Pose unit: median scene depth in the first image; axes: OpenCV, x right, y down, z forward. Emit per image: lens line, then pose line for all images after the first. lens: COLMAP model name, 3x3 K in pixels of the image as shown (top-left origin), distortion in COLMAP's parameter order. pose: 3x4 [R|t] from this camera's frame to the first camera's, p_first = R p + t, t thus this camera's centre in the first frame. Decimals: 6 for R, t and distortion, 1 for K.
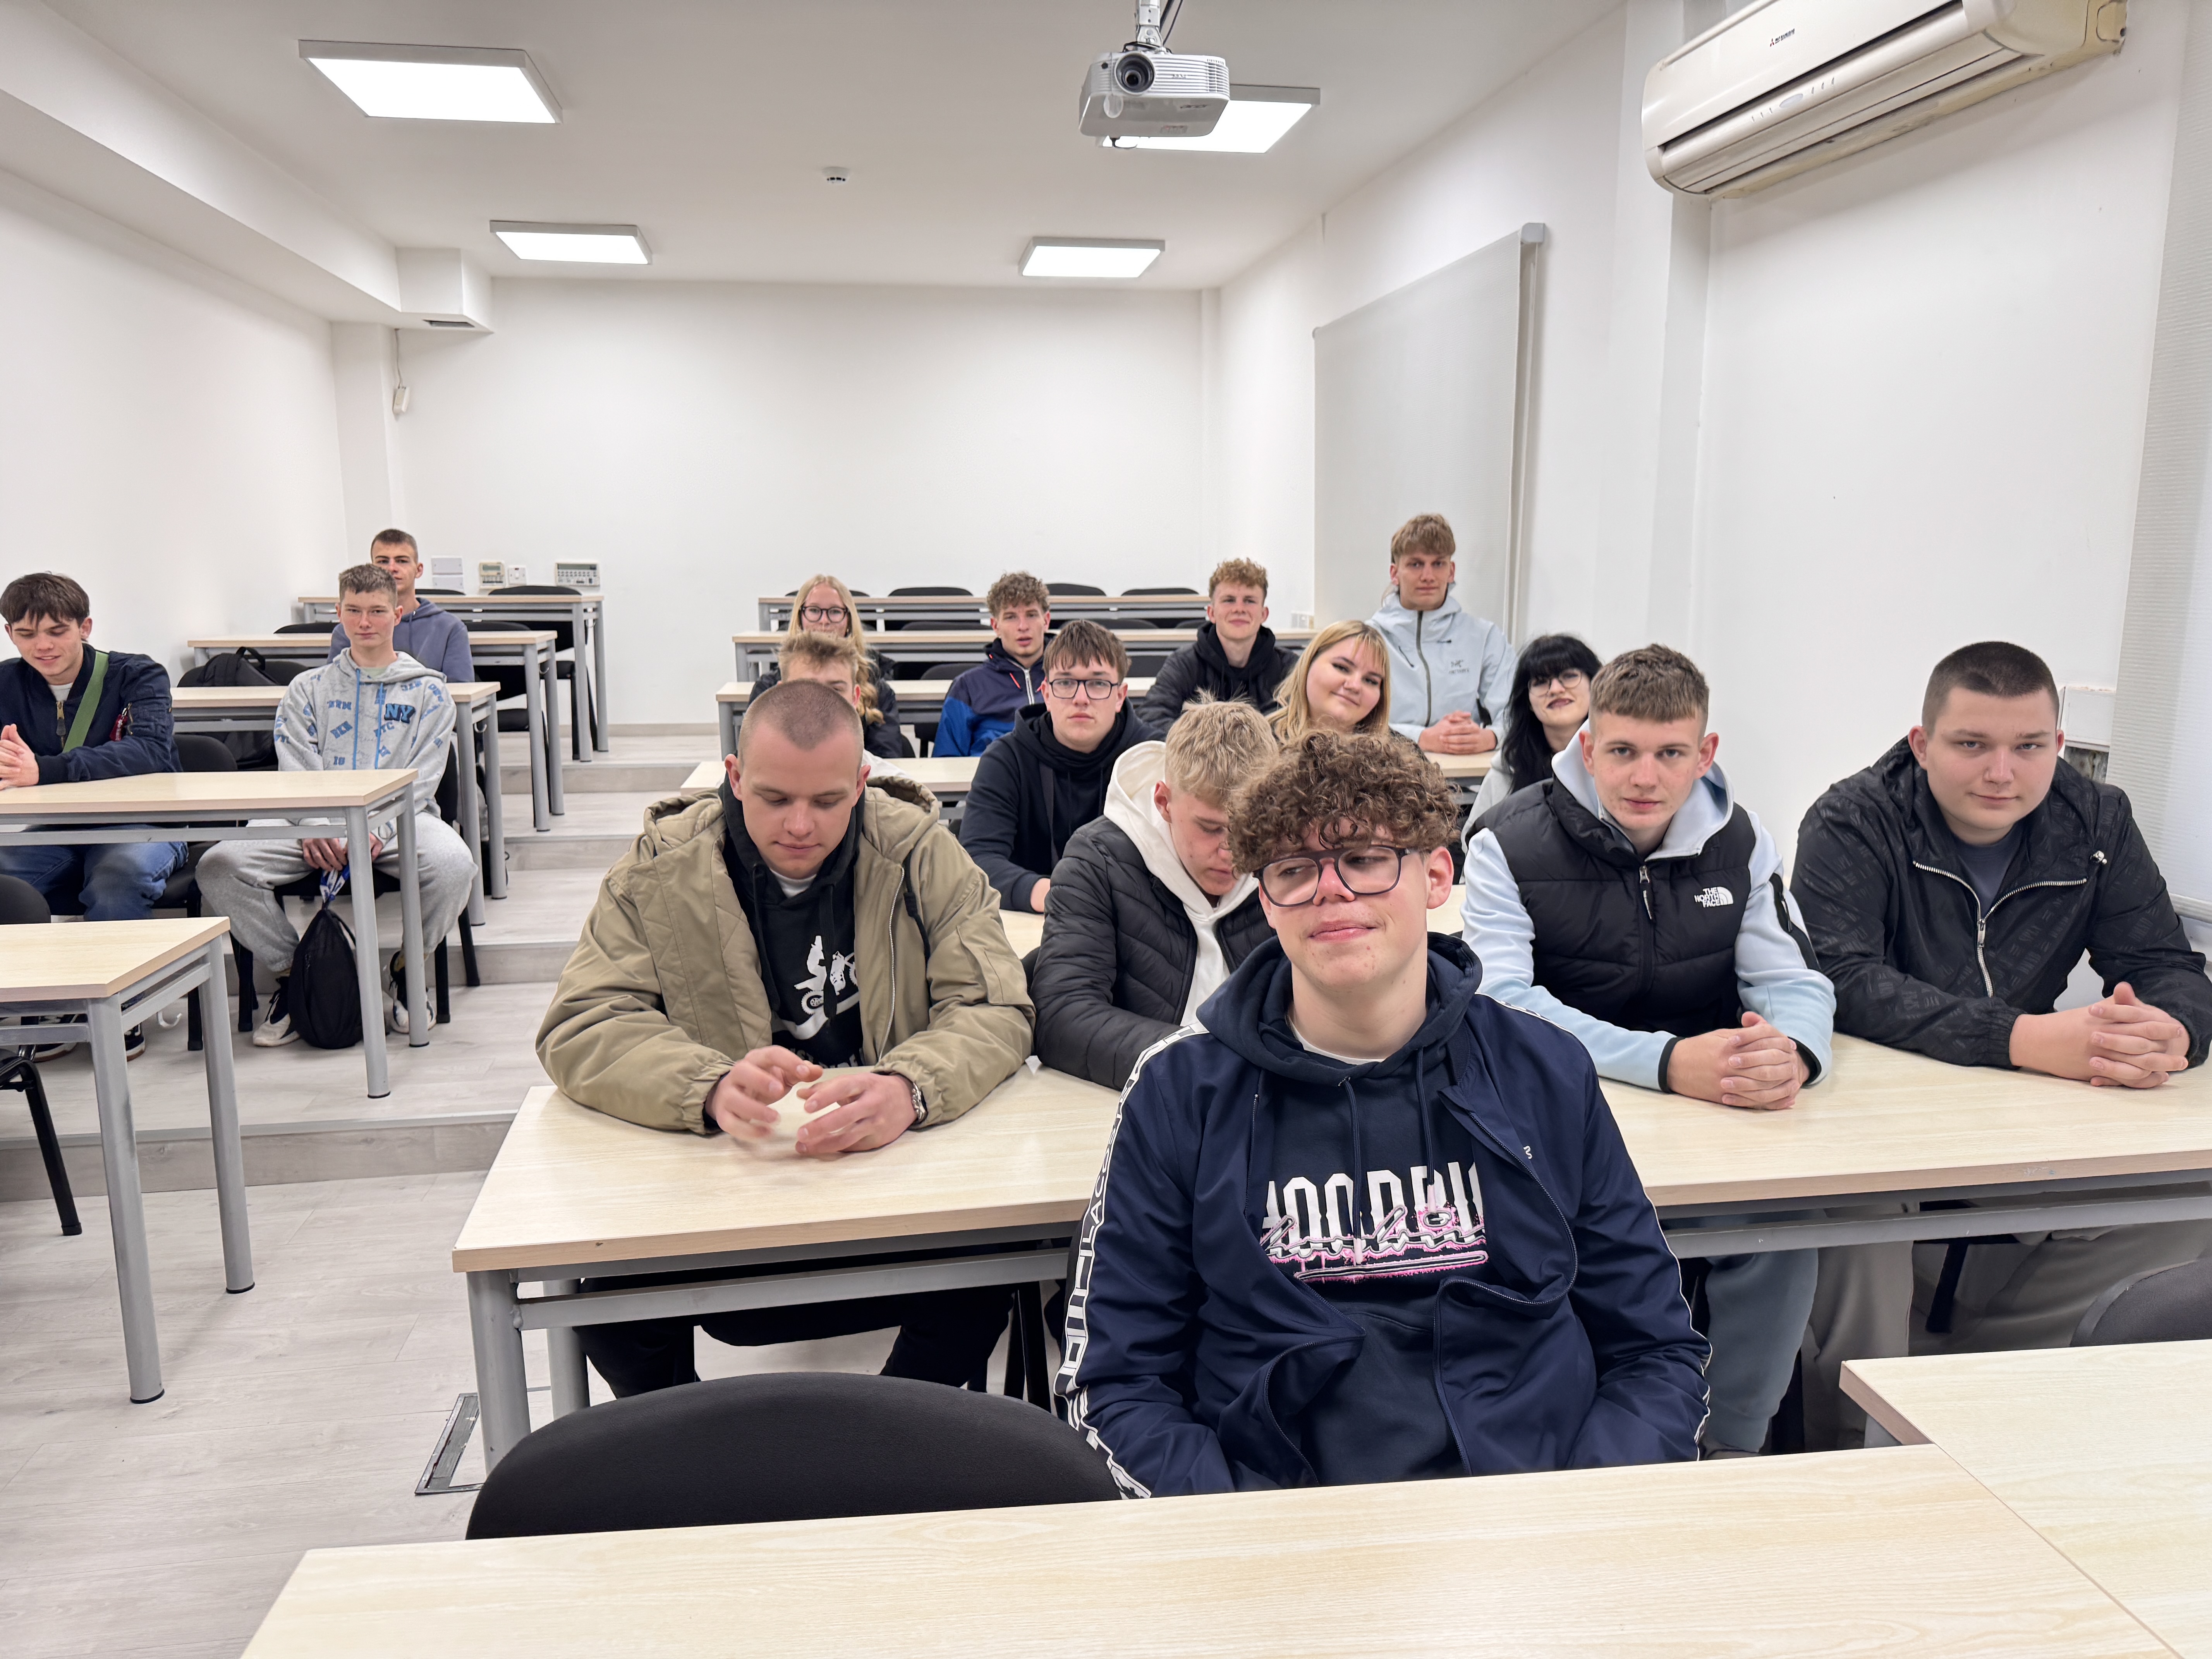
lens RADIAL K [[1584.0, 0, 1106.1], [0, 1584.0, 829.5], [0, 0, 1]] dist [0.014518, -0.025664]
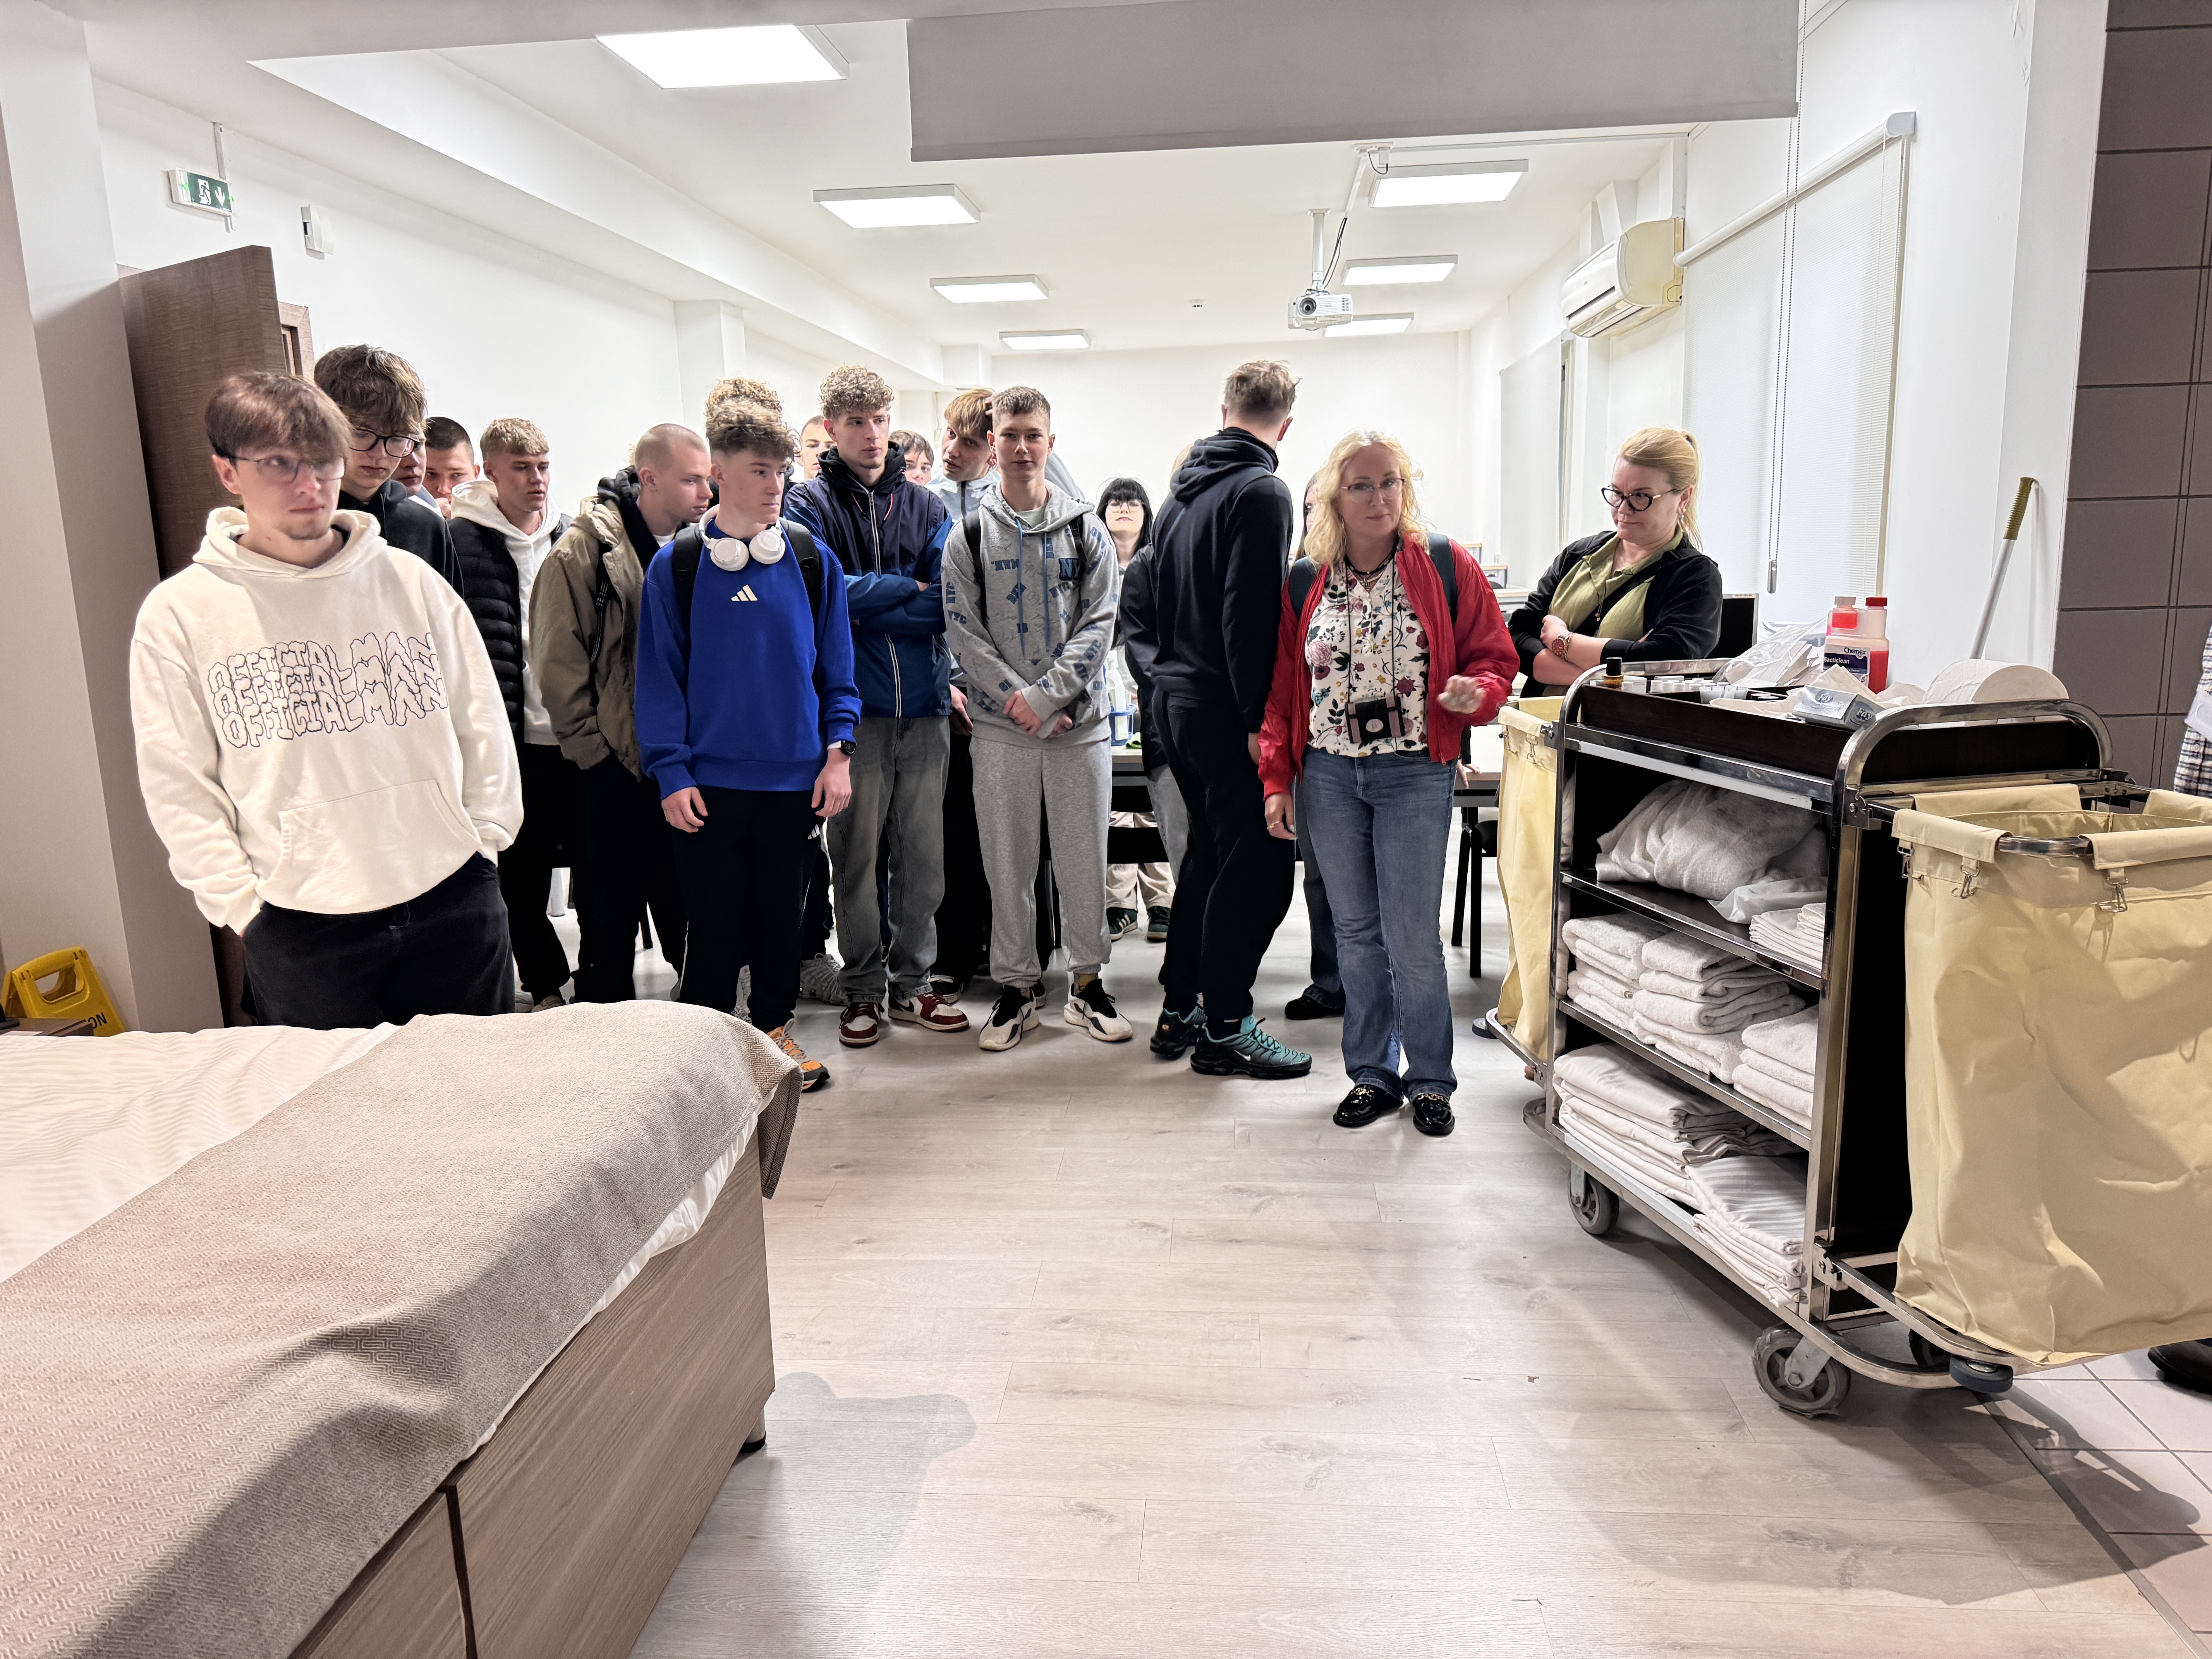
lens RADIAL K [[1584.0, 0, 1106.1], [0, 1584.0, 829.5], [0, 0, 1]] dist [0.014518, -0.025664]
pose [[0.969052, 0.020424, -0.246012, 0.404956], [-0.015432, 0.999634, 0.022202, 0.293726], [0.246375, -0.017718, 0.969012, -1.689148]]
